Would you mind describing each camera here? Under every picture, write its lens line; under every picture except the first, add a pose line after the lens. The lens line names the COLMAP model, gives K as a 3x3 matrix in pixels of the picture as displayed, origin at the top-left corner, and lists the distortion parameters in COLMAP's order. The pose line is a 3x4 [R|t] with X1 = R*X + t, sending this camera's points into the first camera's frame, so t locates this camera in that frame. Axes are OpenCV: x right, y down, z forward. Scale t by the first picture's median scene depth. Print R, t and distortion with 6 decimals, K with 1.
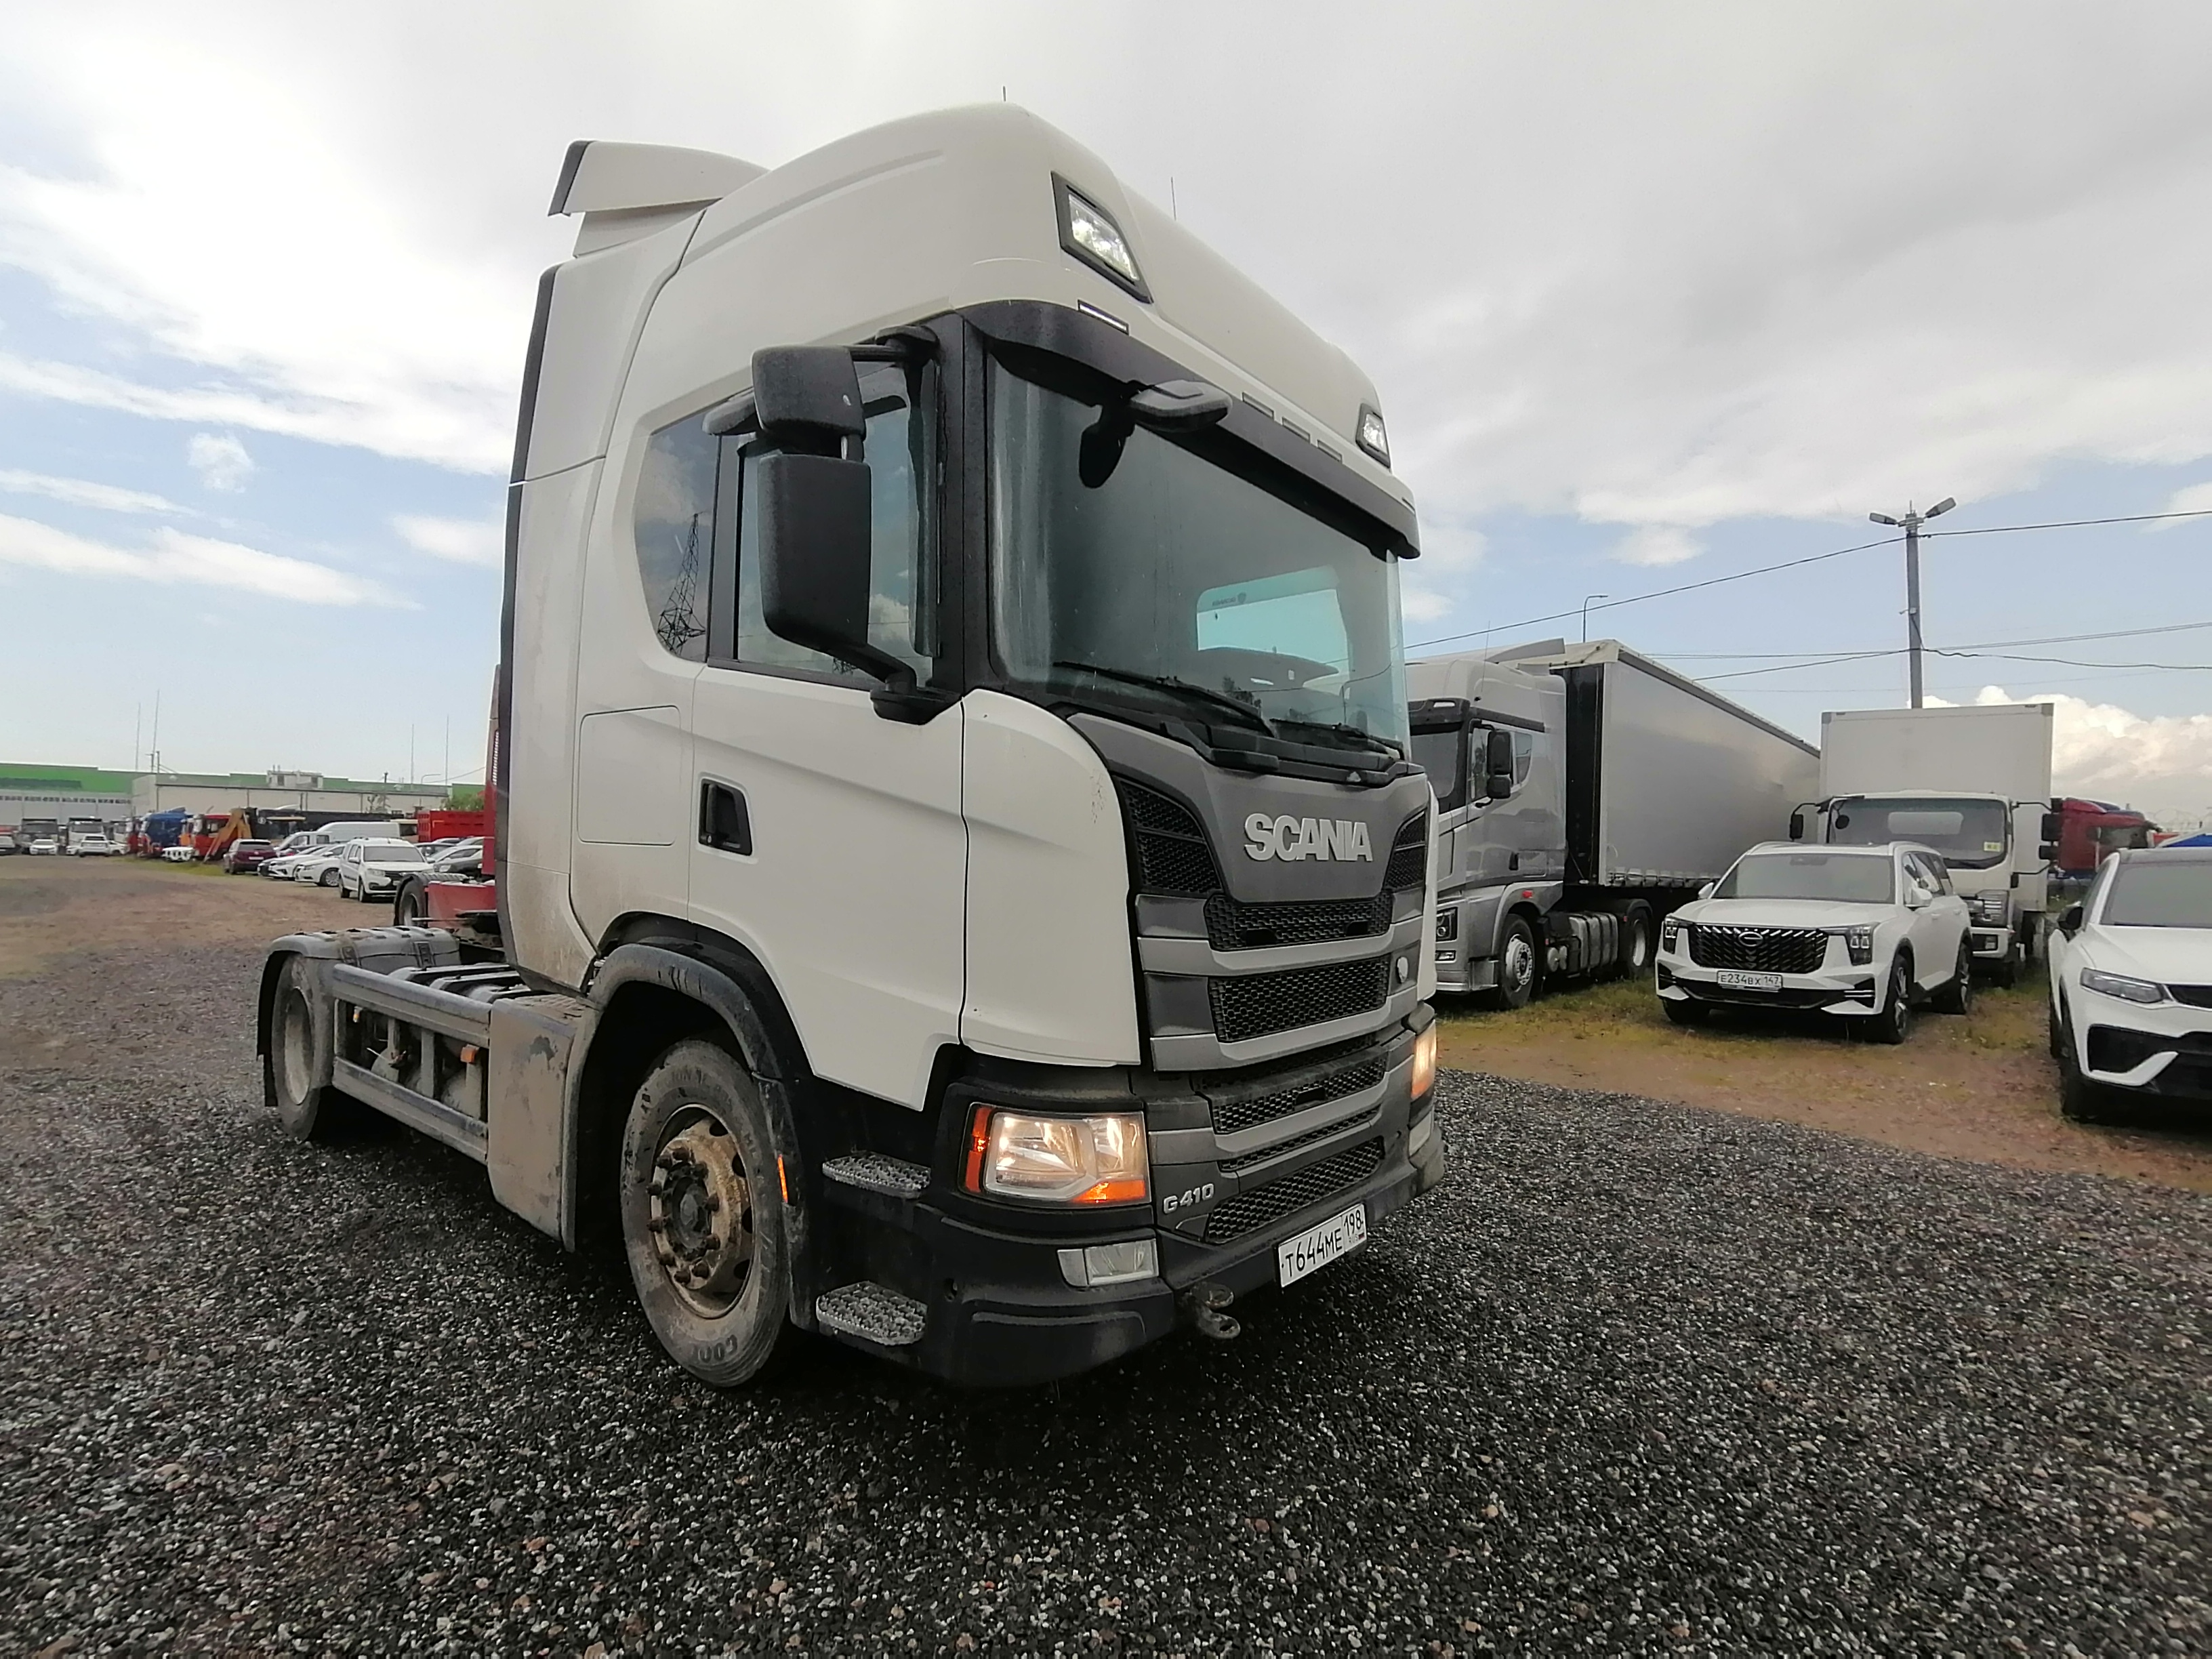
lens RADIAL K [[1121.8, 0, 1102.7], [0, 1121.8, 827.4], [0, 0, 1]] dist [0.003280, -0.004266]
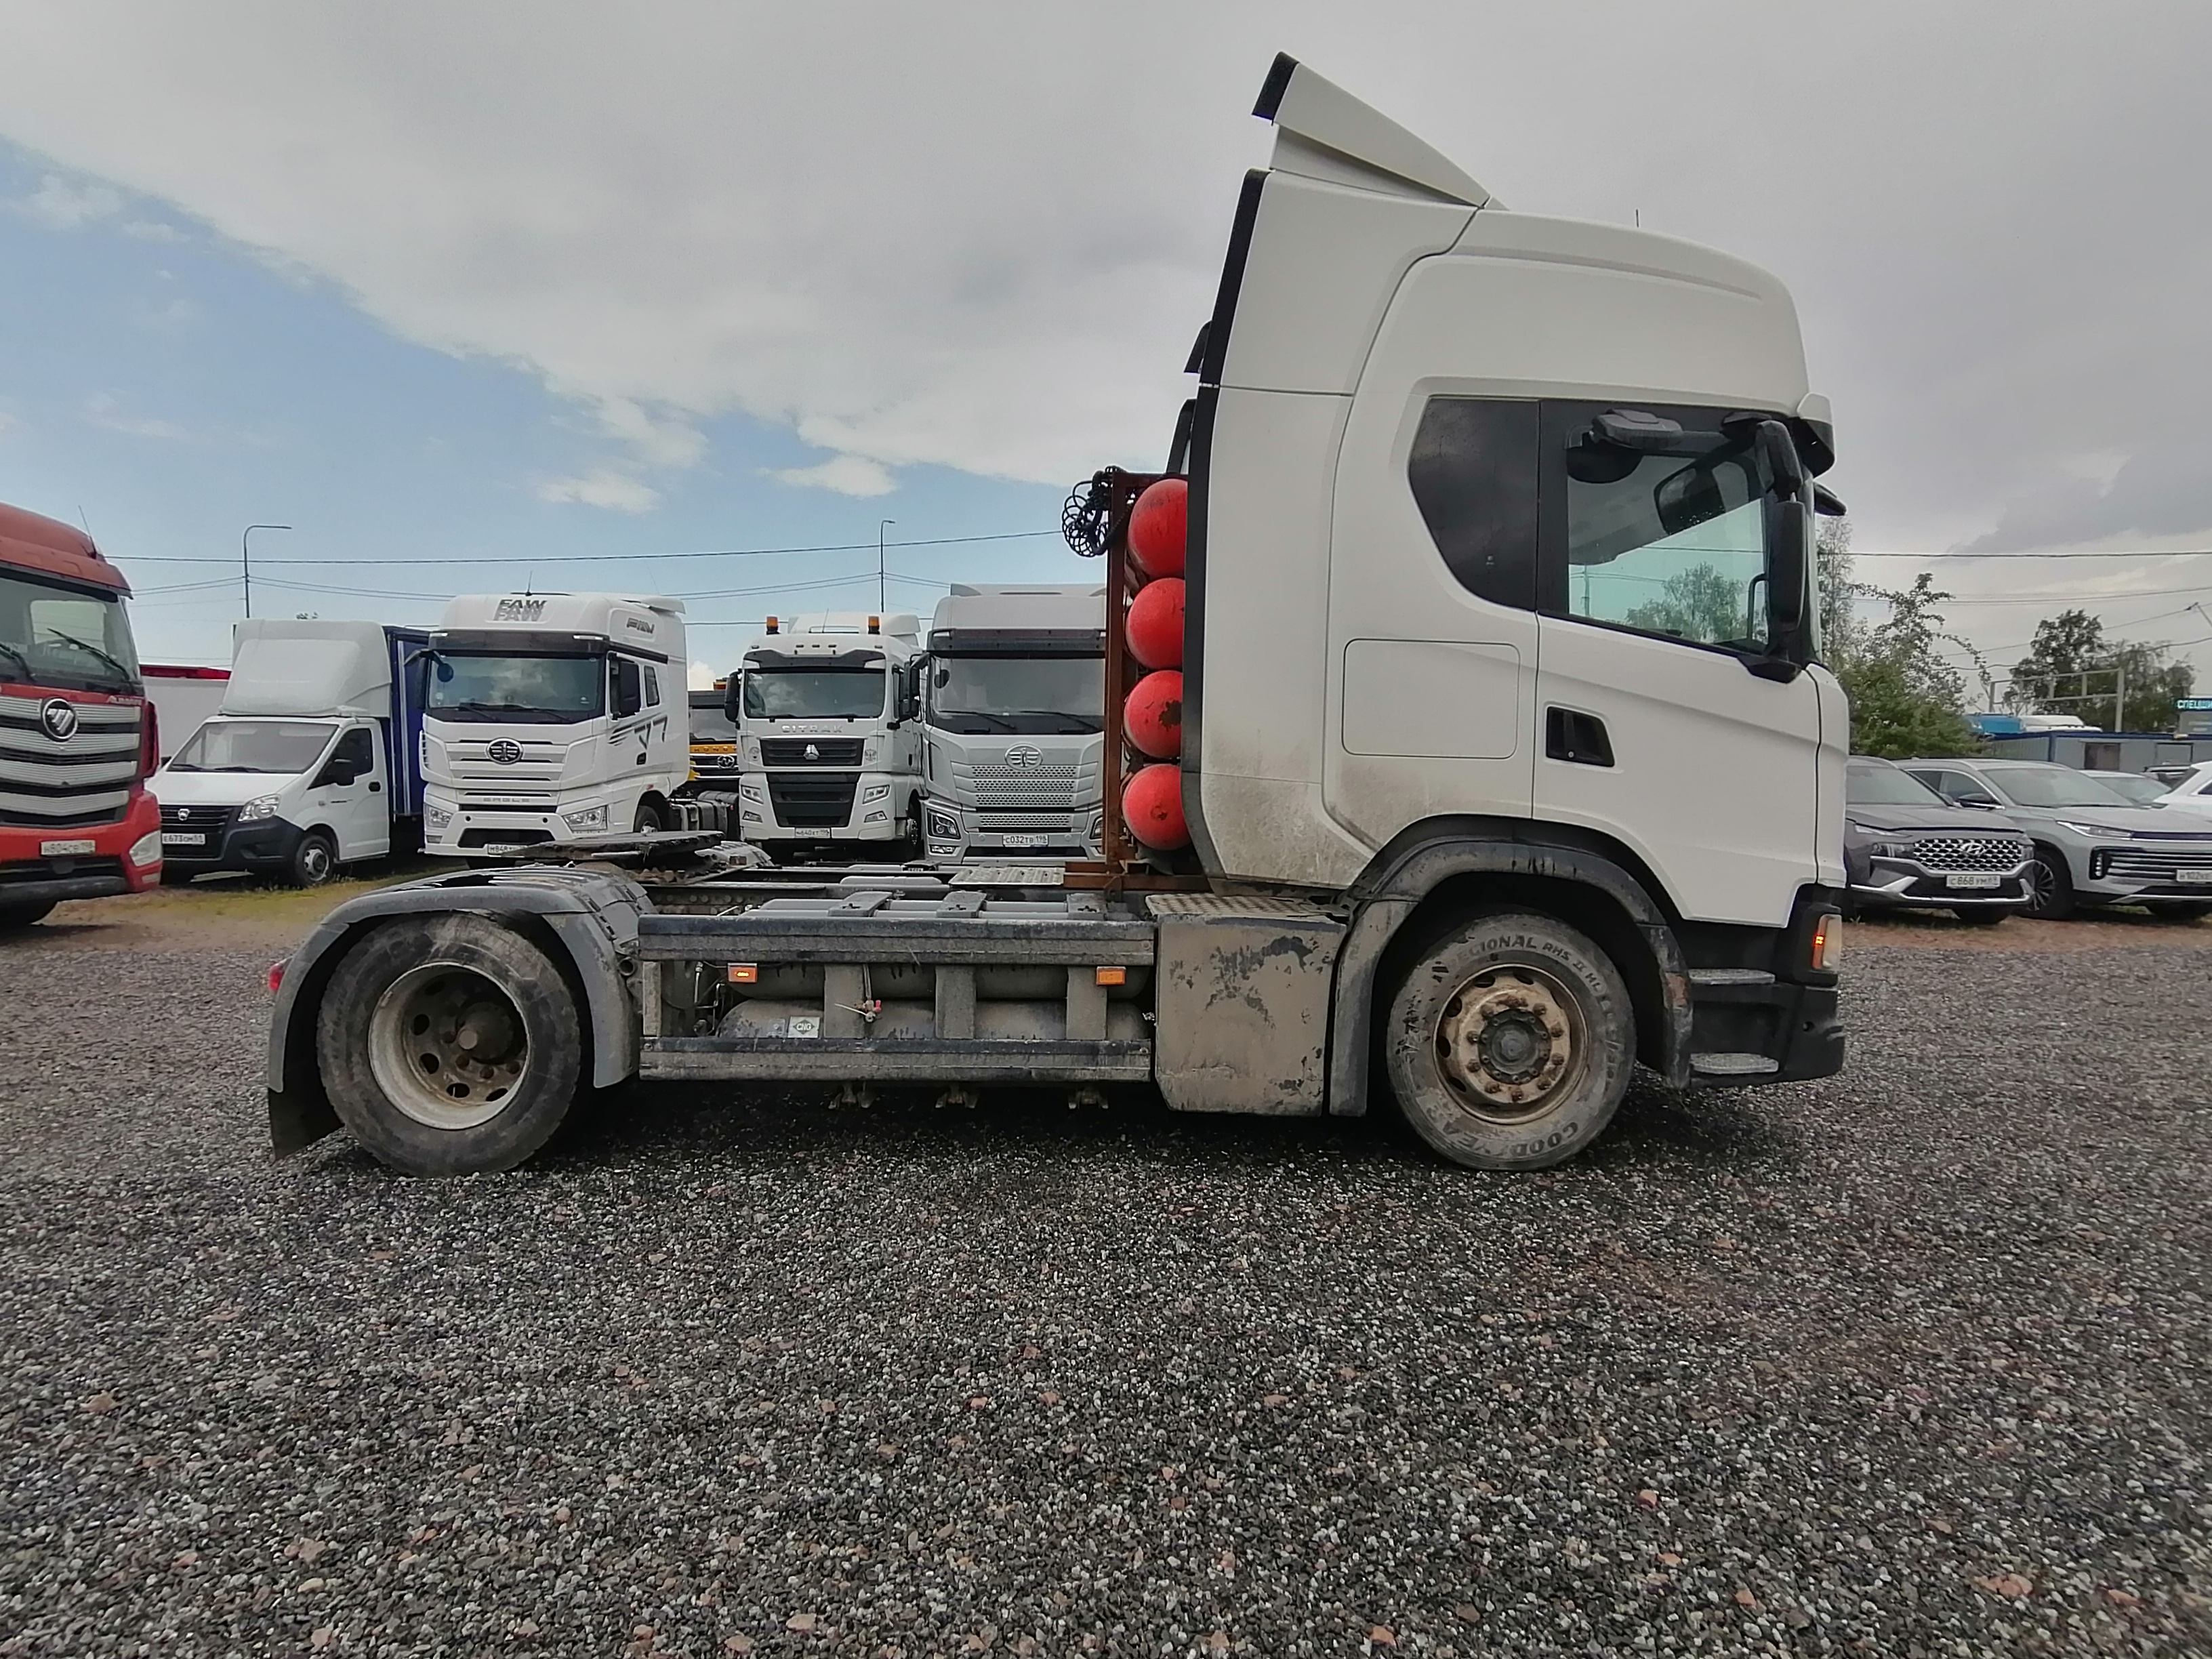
lens RADIAL K [[1121.8, 0, 1097.2], [0, 1121.8, 828.5], [0, 0, 1]] dist [0.003280, -0.004266]
pose [[0.727702, -0.038884, 0.684790, -1.650425], [-0.019638, 0.996801, 0.077469, 0.005429], [-0.685612, -0.069823, 0.724611, 0.433849]]
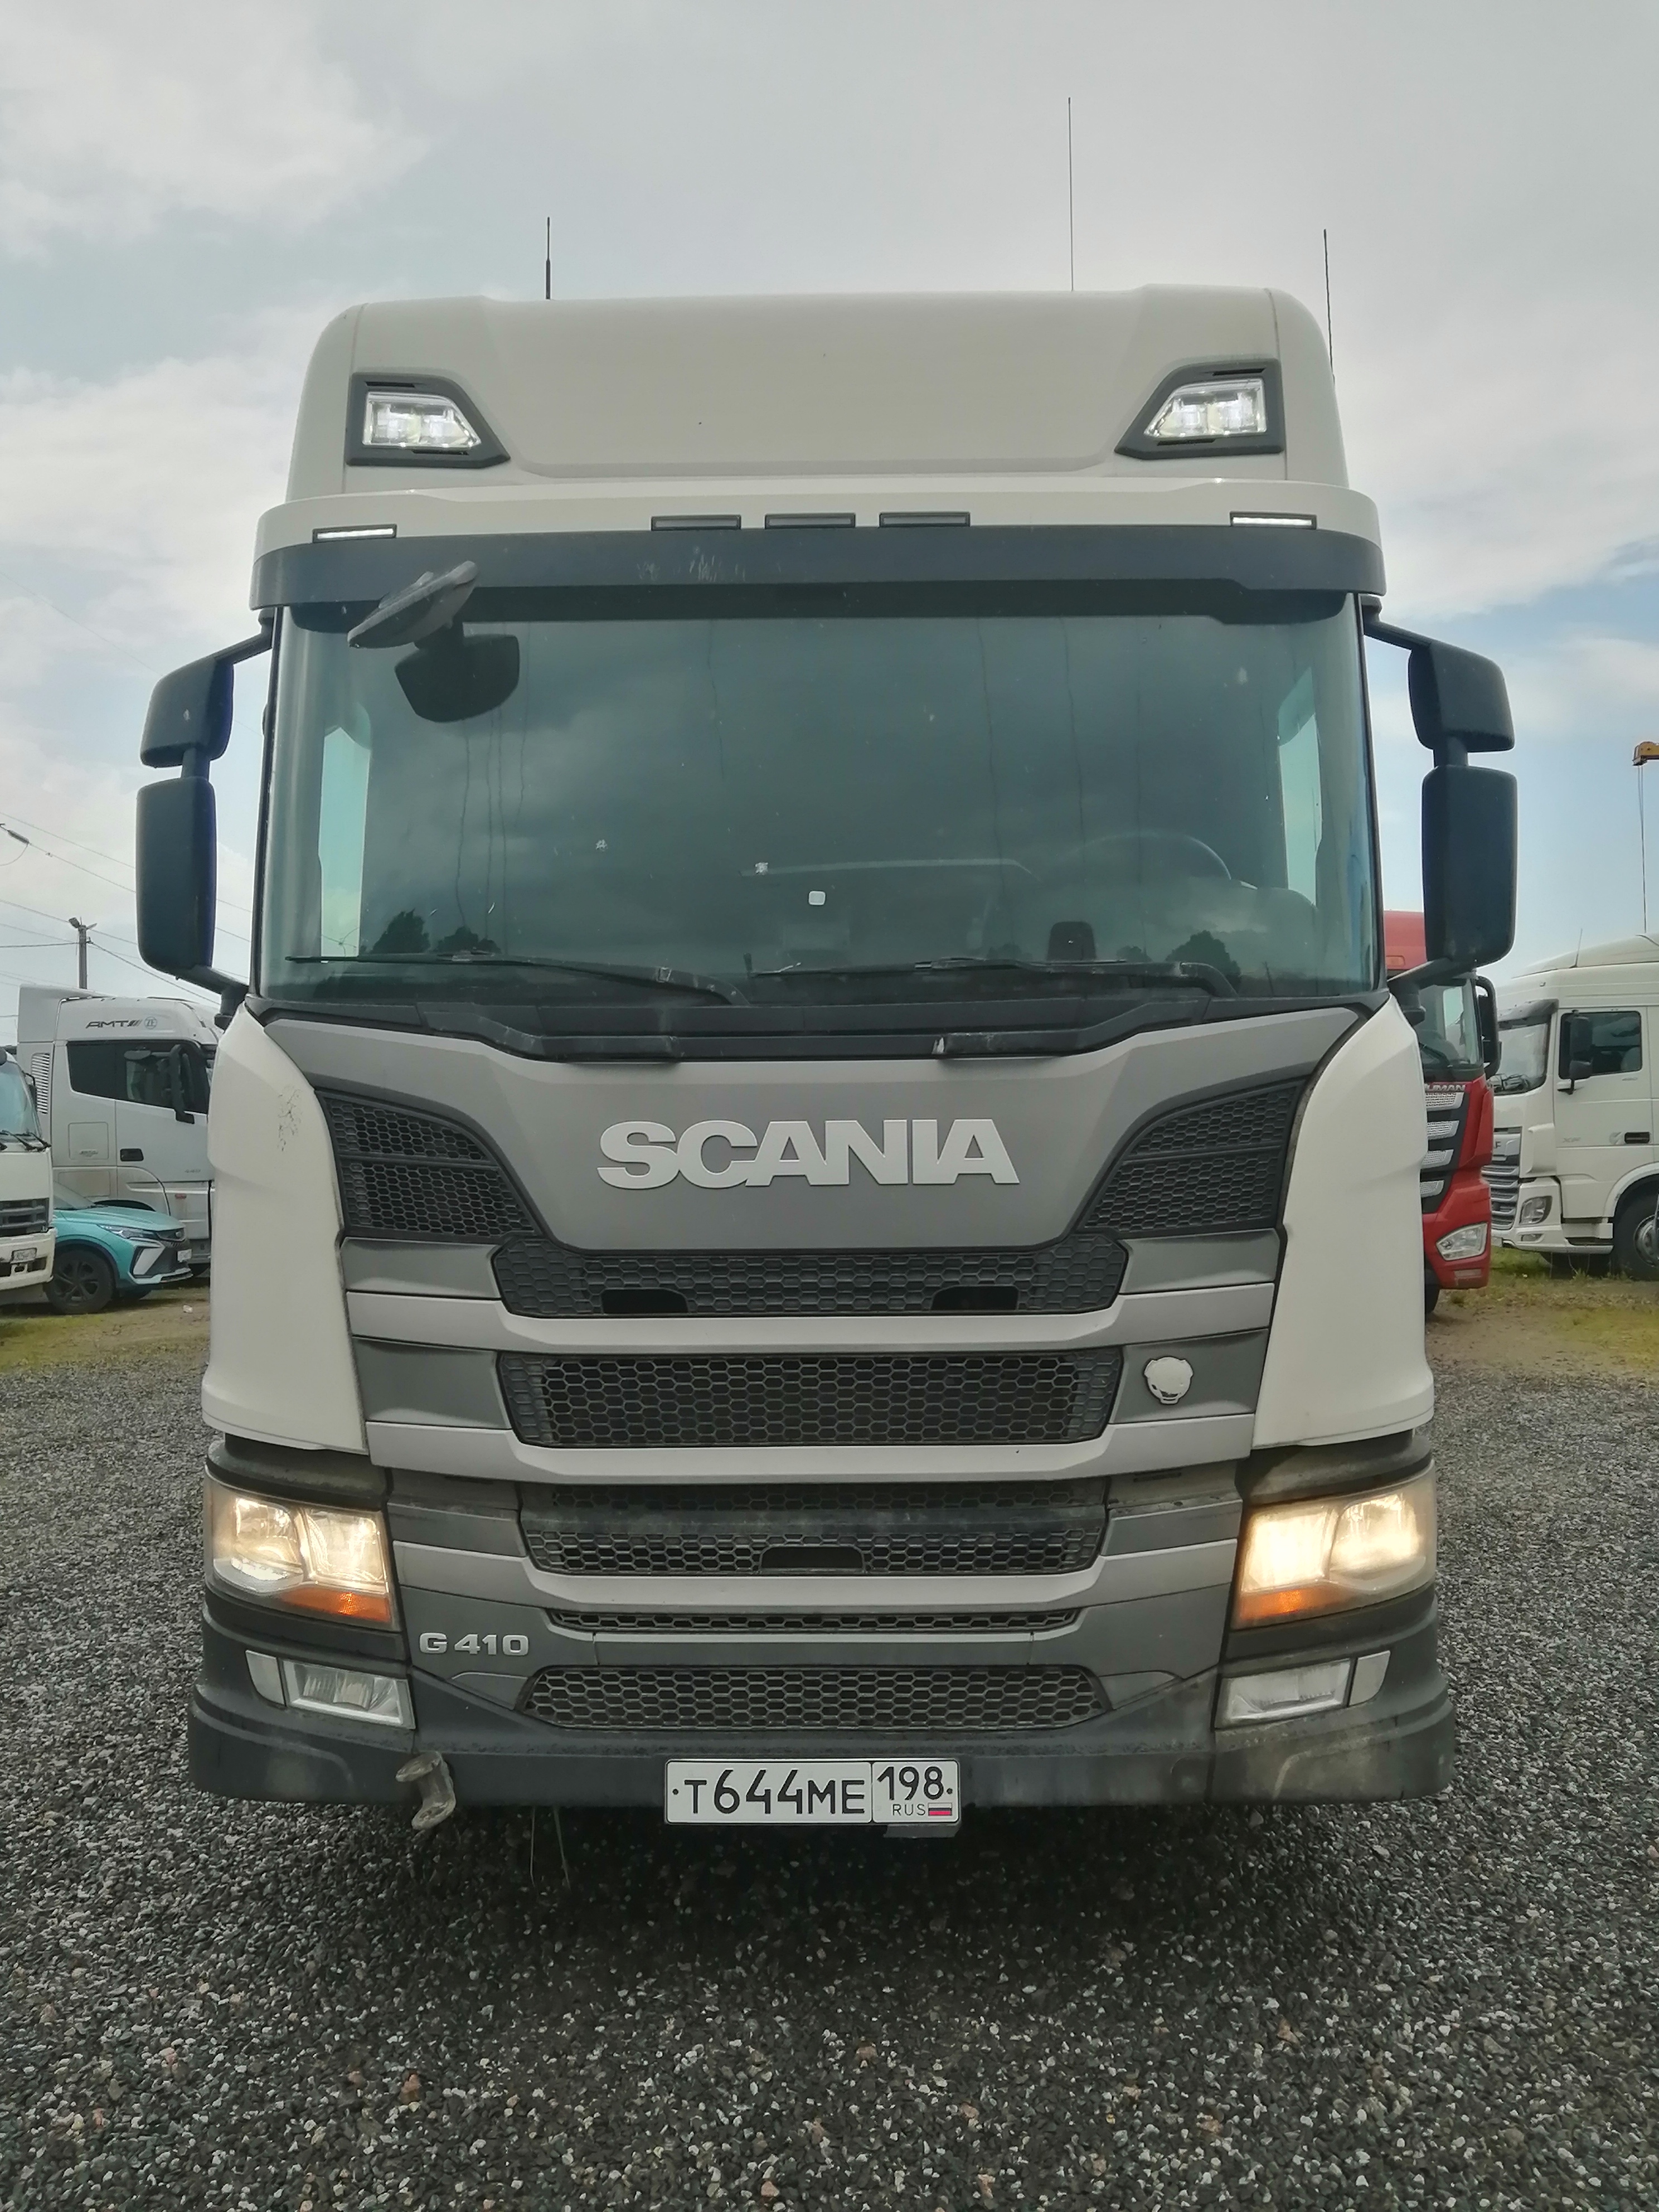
lens RADIAL K [[1677.6, 0, 832.9], [0, 1677.6, 1117.8], [0, 0, 1]] dist [-0.025047, 0.021848]
pose [[0.615179, -0.055476, -0.786434, 1.012290], [0.042903, 0.998399, -0.036868, 0.028245], [0.787220, -0.011060, 0.616574, 0.454700]]
